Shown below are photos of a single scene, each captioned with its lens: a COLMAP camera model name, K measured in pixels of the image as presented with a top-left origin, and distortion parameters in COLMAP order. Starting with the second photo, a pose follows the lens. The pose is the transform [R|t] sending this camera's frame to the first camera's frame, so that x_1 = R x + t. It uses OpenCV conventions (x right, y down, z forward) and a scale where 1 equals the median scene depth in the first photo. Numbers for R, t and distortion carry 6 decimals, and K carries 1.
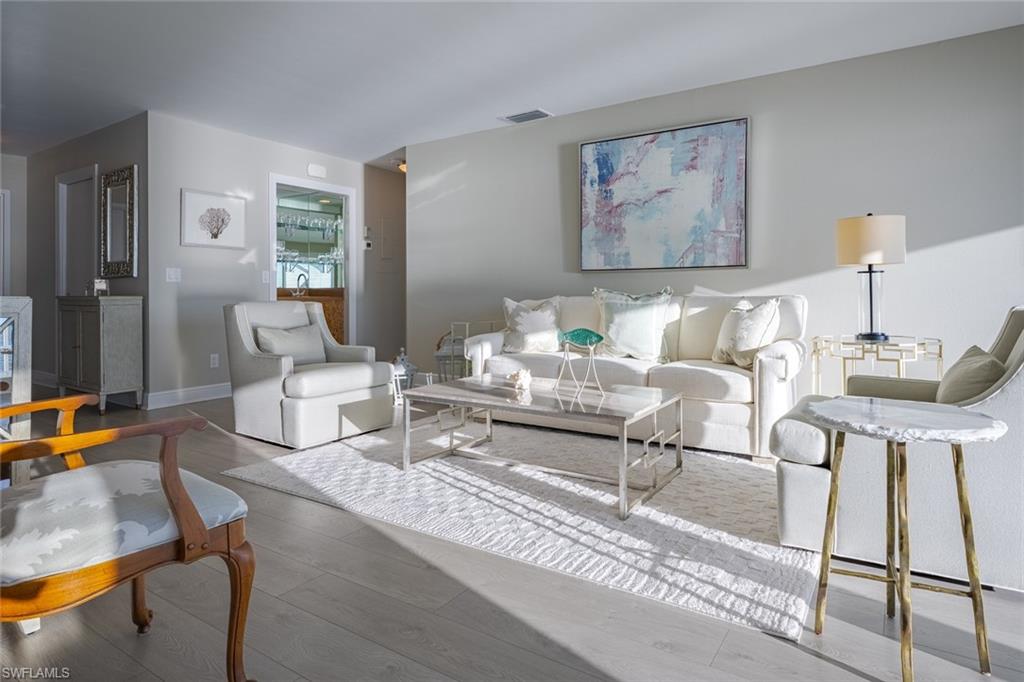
lens RADIAL K [[587.4, 0, 511.5], [0, 587.4, 297.6], [0, 0, 1]] dist [-0.000224, -0.000947]
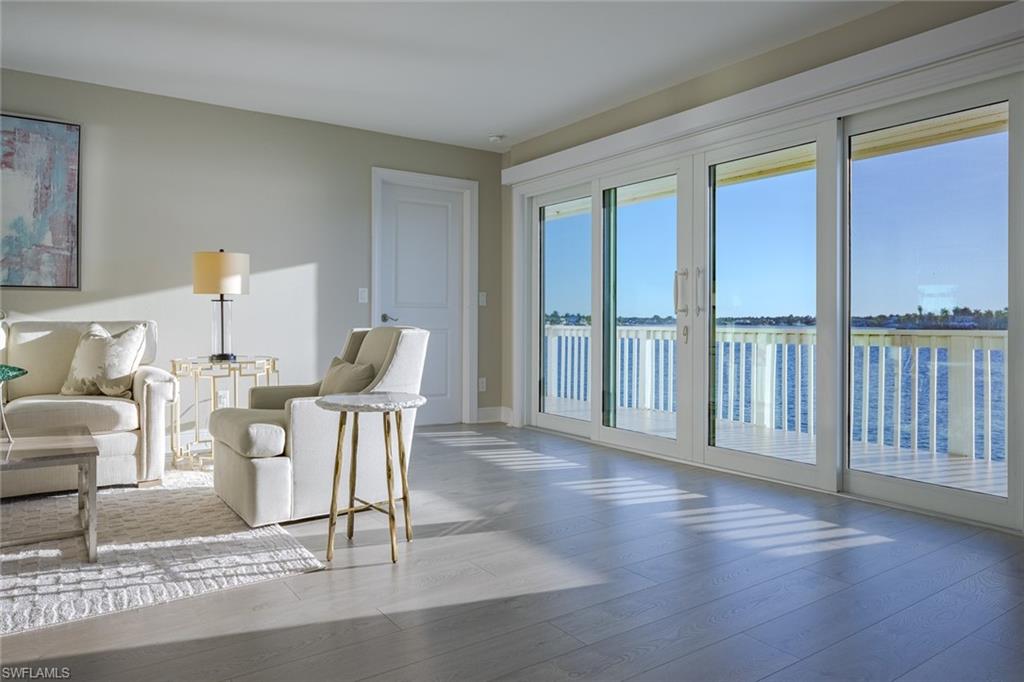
lens RADIAL K [[676.2, 0, 508.3], [0, 676.2, 325.2], [0, 0, 1]] dist [-0.007536, -0.000099]
pose [[0.370619, -0.003942, 0.928777, -0.317785], [-0.000780, 0.999989, 0.004555, -0.001736], [-0.928785, -0.002413, 0.370611, -0.002904]]
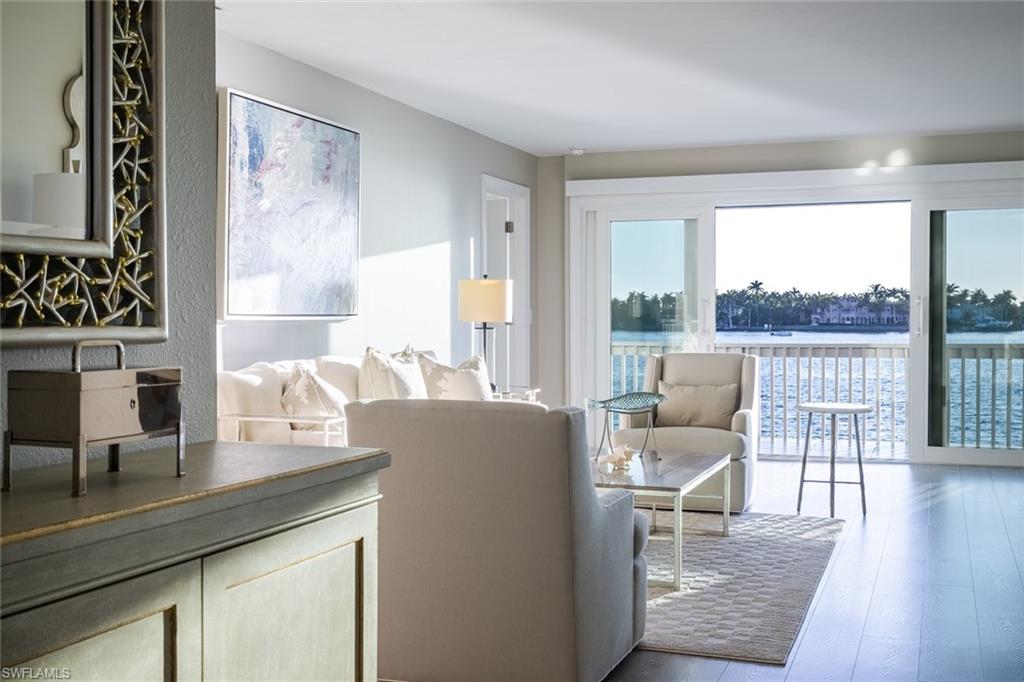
lens RADIAL K [[1149.4, 0, 512.0], [0, 1149.4, 341.0], [0, 0, 1]] dist [0.010262, -0.011860]
pose [[-0.233780, -0.020365, 0.972076, -1.178839], [0.002460, 0.999765, 0.021537, -0.051947], [-0.972286, 0.007426, -0.233675, 1.149525]]
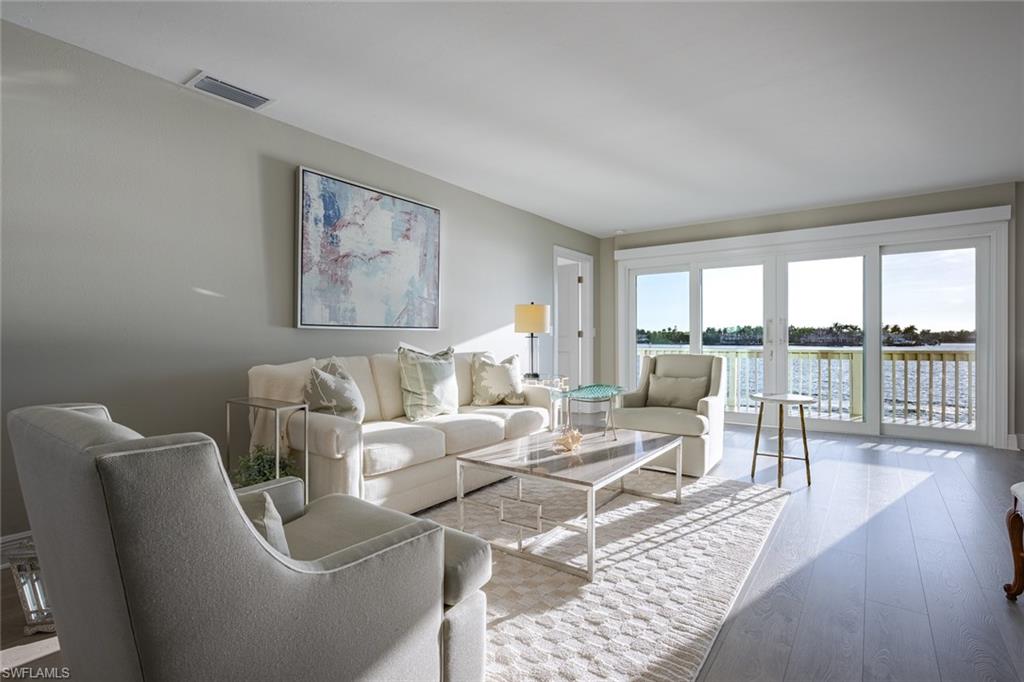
lens RADIAL K [[491.4, 0, 512.0], [0, 491.4, 341.0], [0, 0, 1]] dist [-0.001173, 0.000301]
pose [[0.041600, -0.003871, 0.999127, -0.630080], [0.002977, 0.999989, 0.003750, -0.029960], [-0.999130, 0.002819, 0.041611, 0.790035]]
